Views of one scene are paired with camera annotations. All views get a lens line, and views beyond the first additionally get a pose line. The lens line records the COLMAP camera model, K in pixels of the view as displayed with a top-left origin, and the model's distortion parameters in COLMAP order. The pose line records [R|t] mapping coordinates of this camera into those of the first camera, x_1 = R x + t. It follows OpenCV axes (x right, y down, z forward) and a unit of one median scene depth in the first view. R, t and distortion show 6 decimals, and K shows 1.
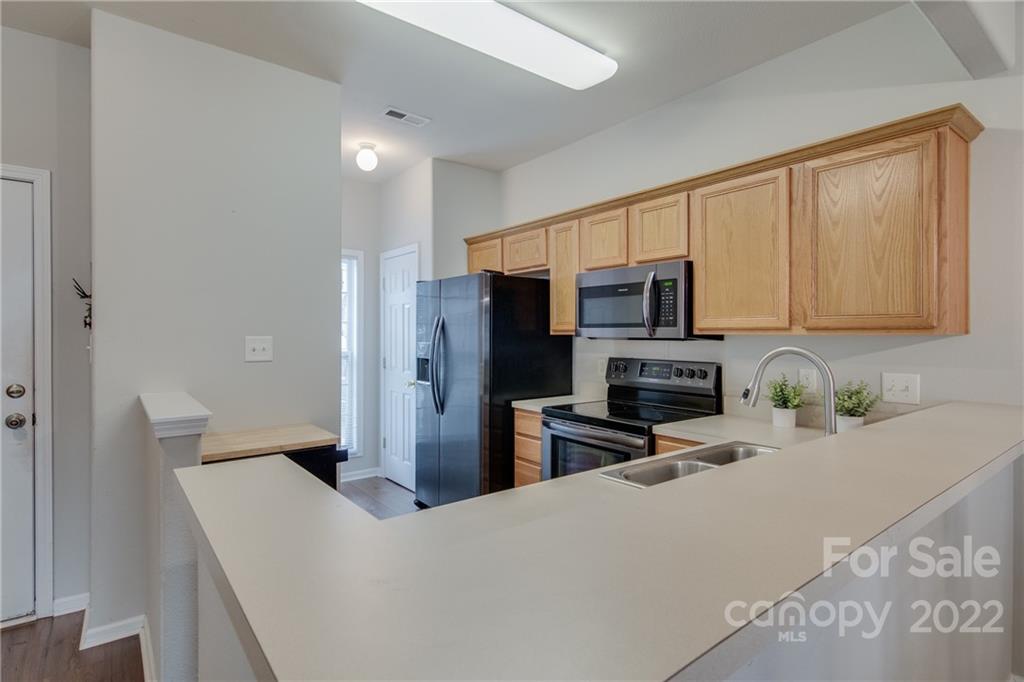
lens RADIAL K [[498.3, 0, 512.0], [0, 498.3, 341.0], [0, 0, 1]] dist [0.005785, -0.010010]
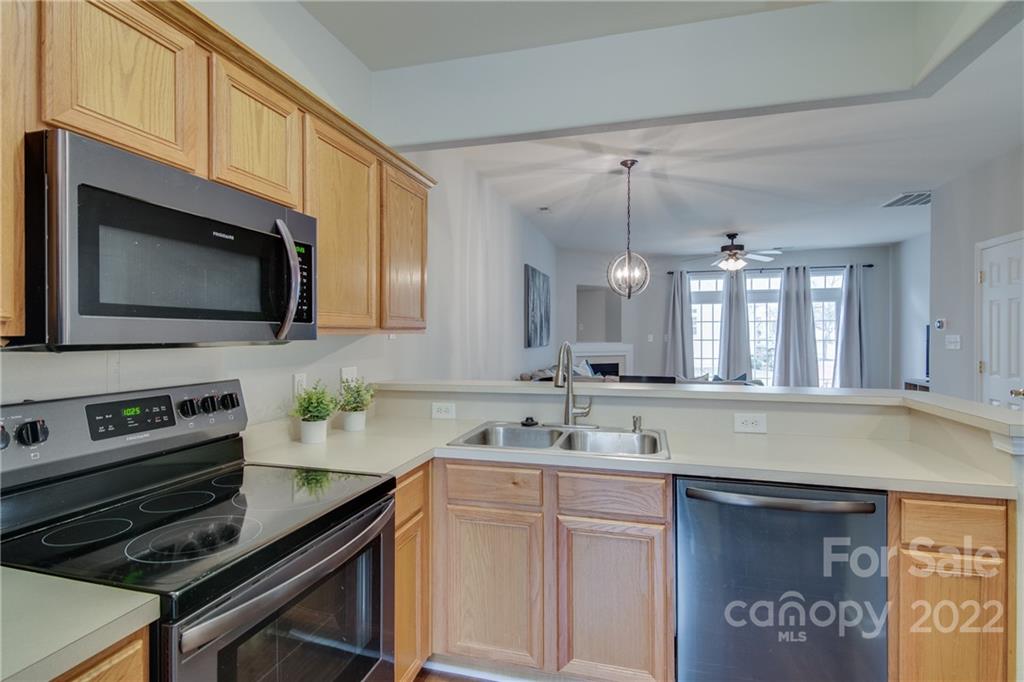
lens RADIAL K [[501.3, 0, 498.7], [0, 501.3, 331.0], [0, 0, 1]] dist [0.031175, -0.024722]
pose [[-0.589661, -0.004011, 0.807641, -0.310611], [0.006801, 0.999928, 0.009931, -0.021855], [-0.807622, 0.011349, -0.589591, 1.156809]]
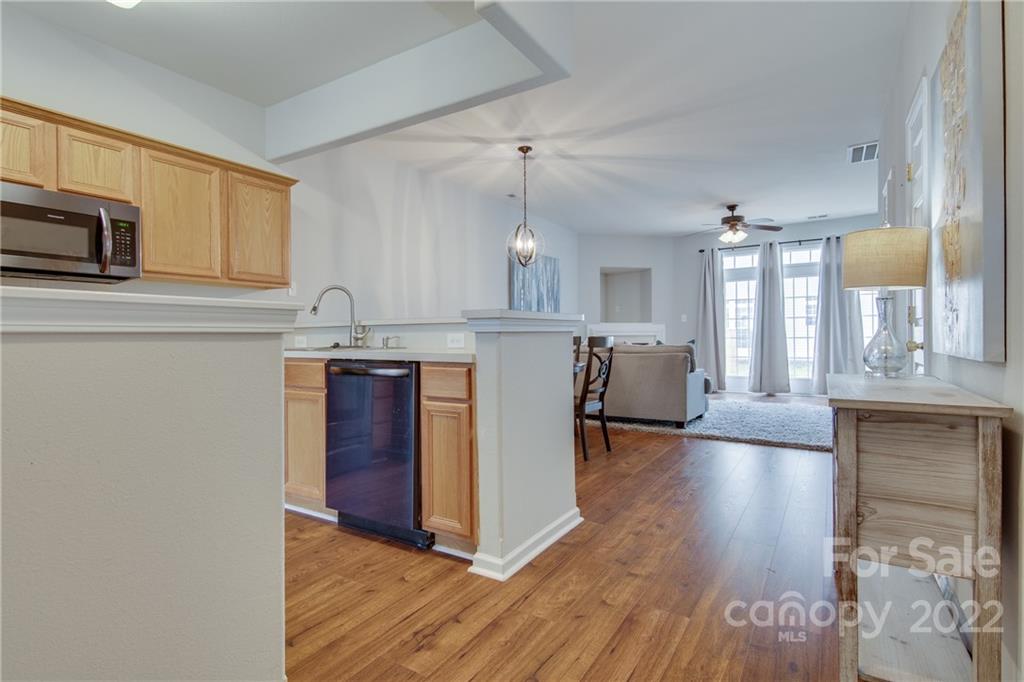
lens RADIAL K [[501.3, 0, 498.7], [0, 501.3, 331.0], [0, 0, 1]] dist [0.031175, -0.024722]
pose [[-0.332137, 0.000931, 0.943231, -0.954423], [0.017437, 0.999835, 0.005153, 0.117456], [-0.943070, 0.018158, -0.332098, 0.608265]]
